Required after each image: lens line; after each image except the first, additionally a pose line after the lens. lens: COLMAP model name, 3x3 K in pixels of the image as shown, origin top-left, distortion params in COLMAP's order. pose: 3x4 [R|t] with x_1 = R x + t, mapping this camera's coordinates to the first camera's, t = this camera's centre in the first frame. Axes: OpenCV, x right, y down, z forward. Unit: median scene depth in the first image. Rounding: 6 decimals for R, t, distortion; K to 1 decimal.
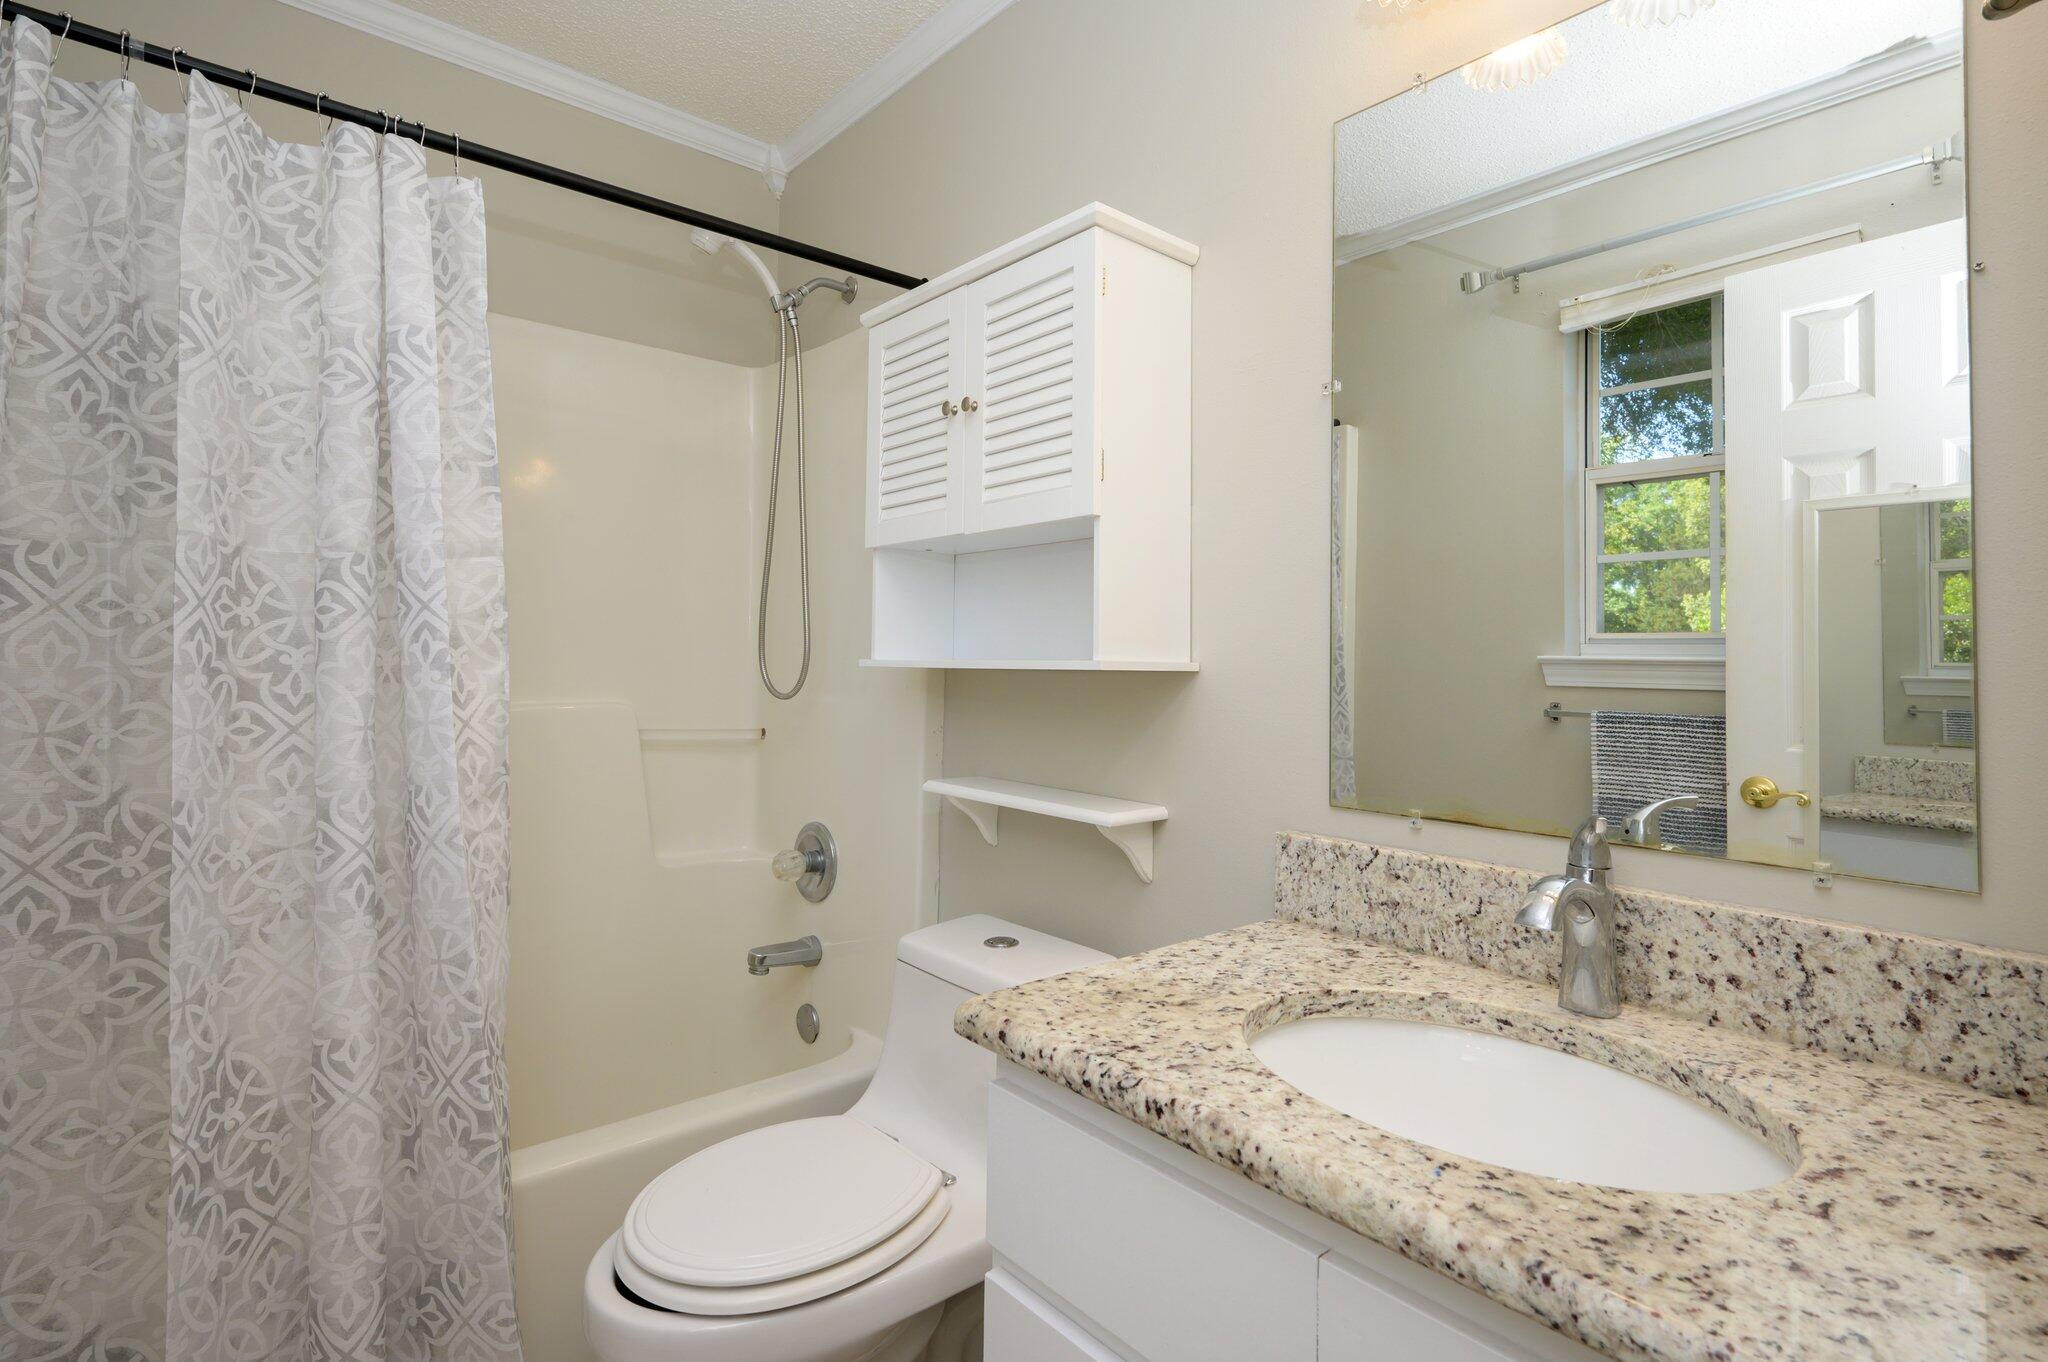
lens RADIAL K [[948.0, 0, 1017.6], [0, 948.0, 659.1], [0, 0, 1]] dist [0.004566, -0.001533]
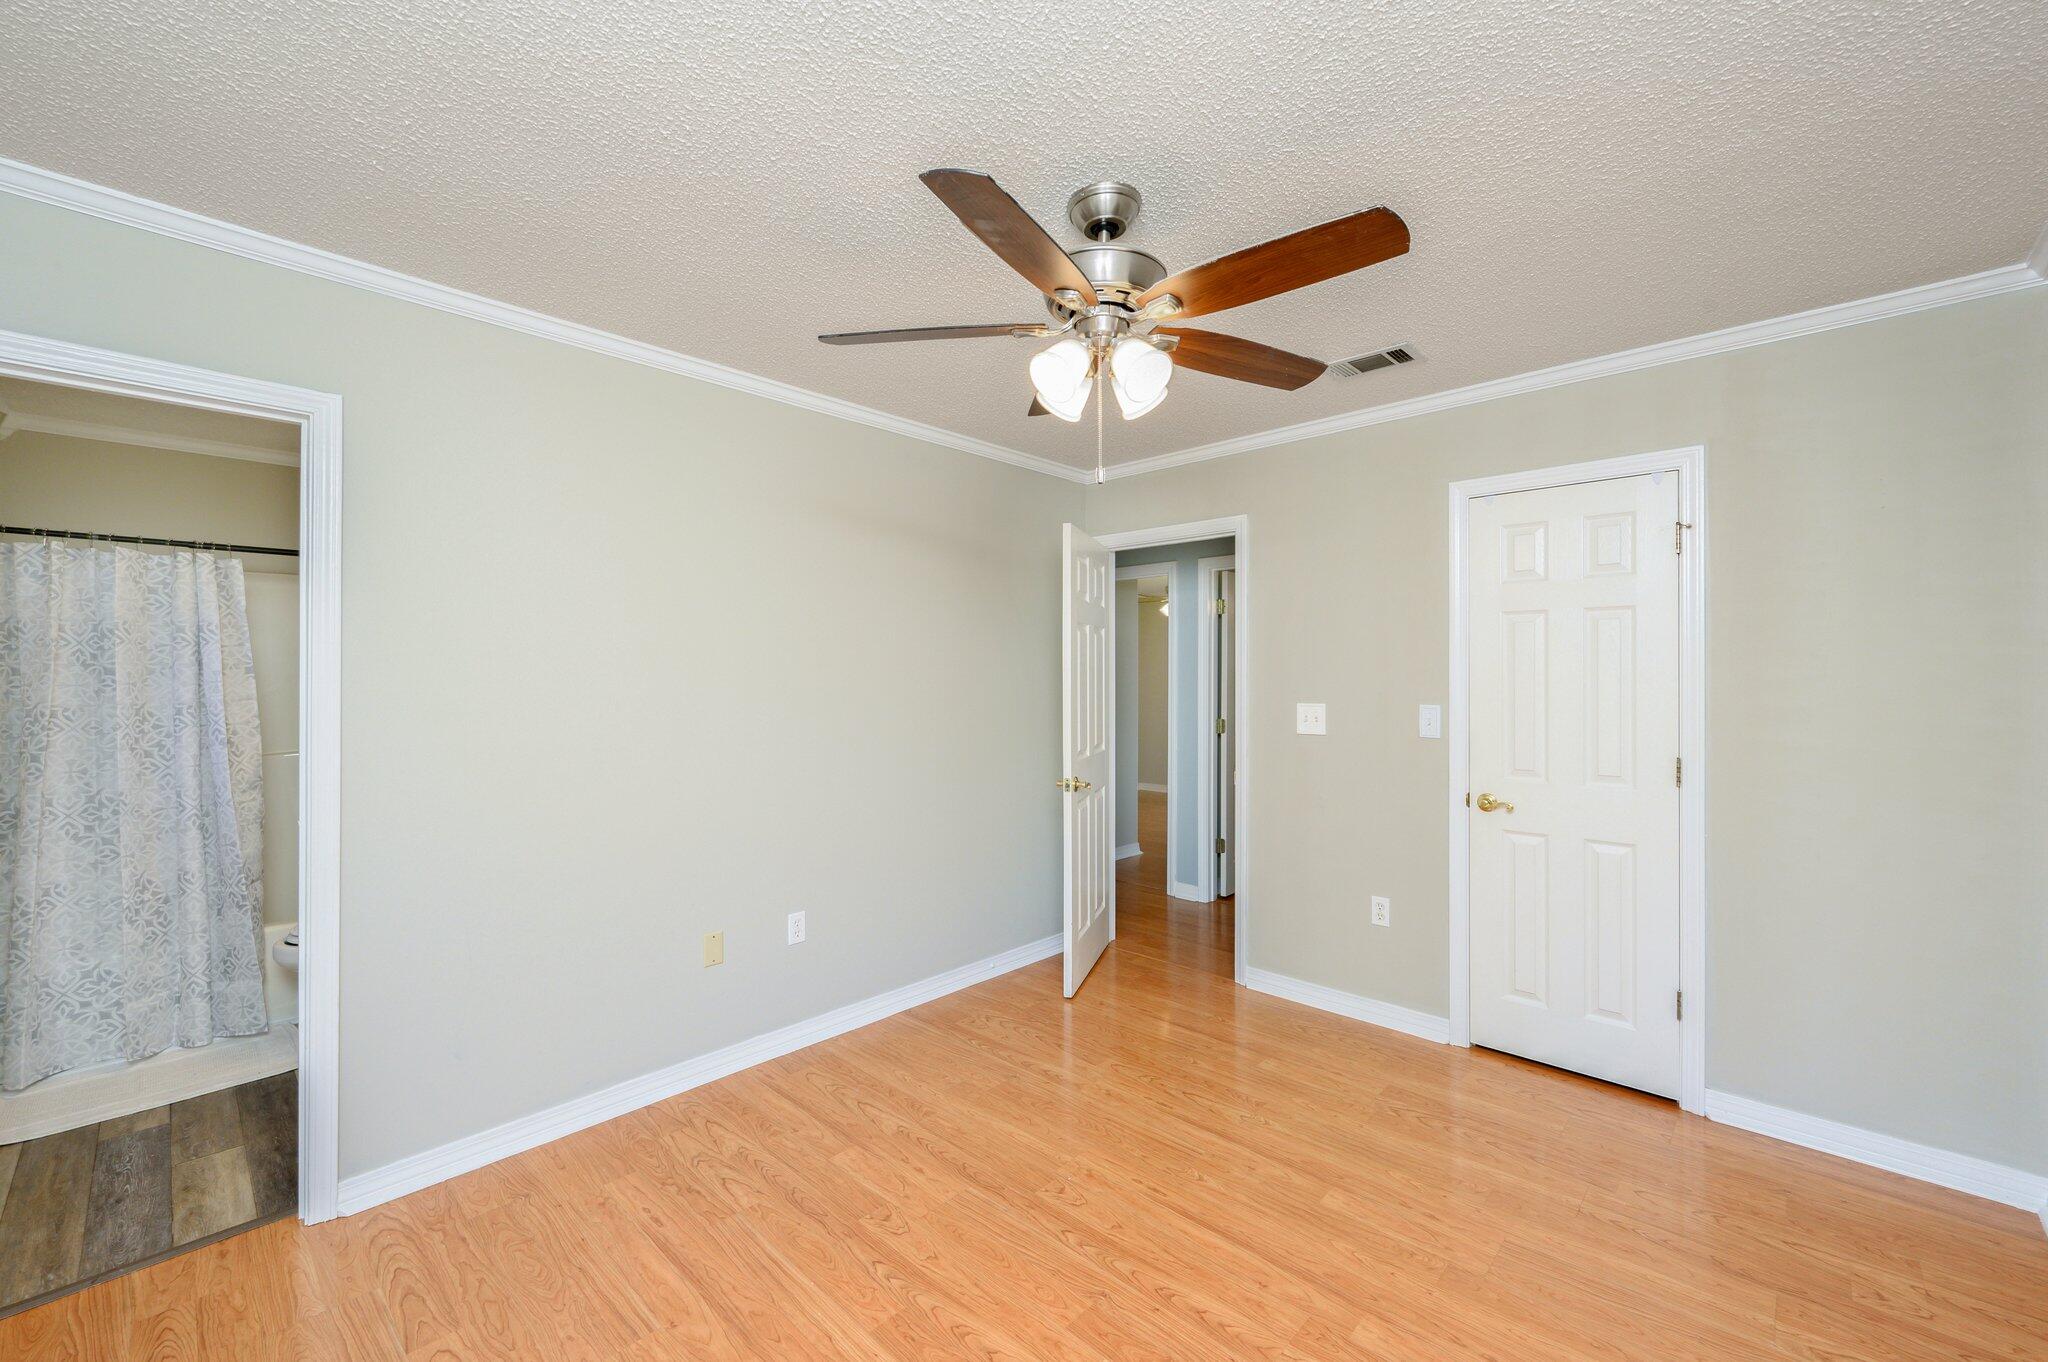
lens RADIAL K [[816.2, 0, 1044.1], [0, 816.2, 691.0], [0, 0, 1]] dist [0.008557, -0.000288]
pose [[0.996133, -0.020587, 0.085415, 1.711716], [0.018439, 0.999496, 0.025860, -0.175767], [-0.085904, -0.024185, 0.996010, -1.745031]]
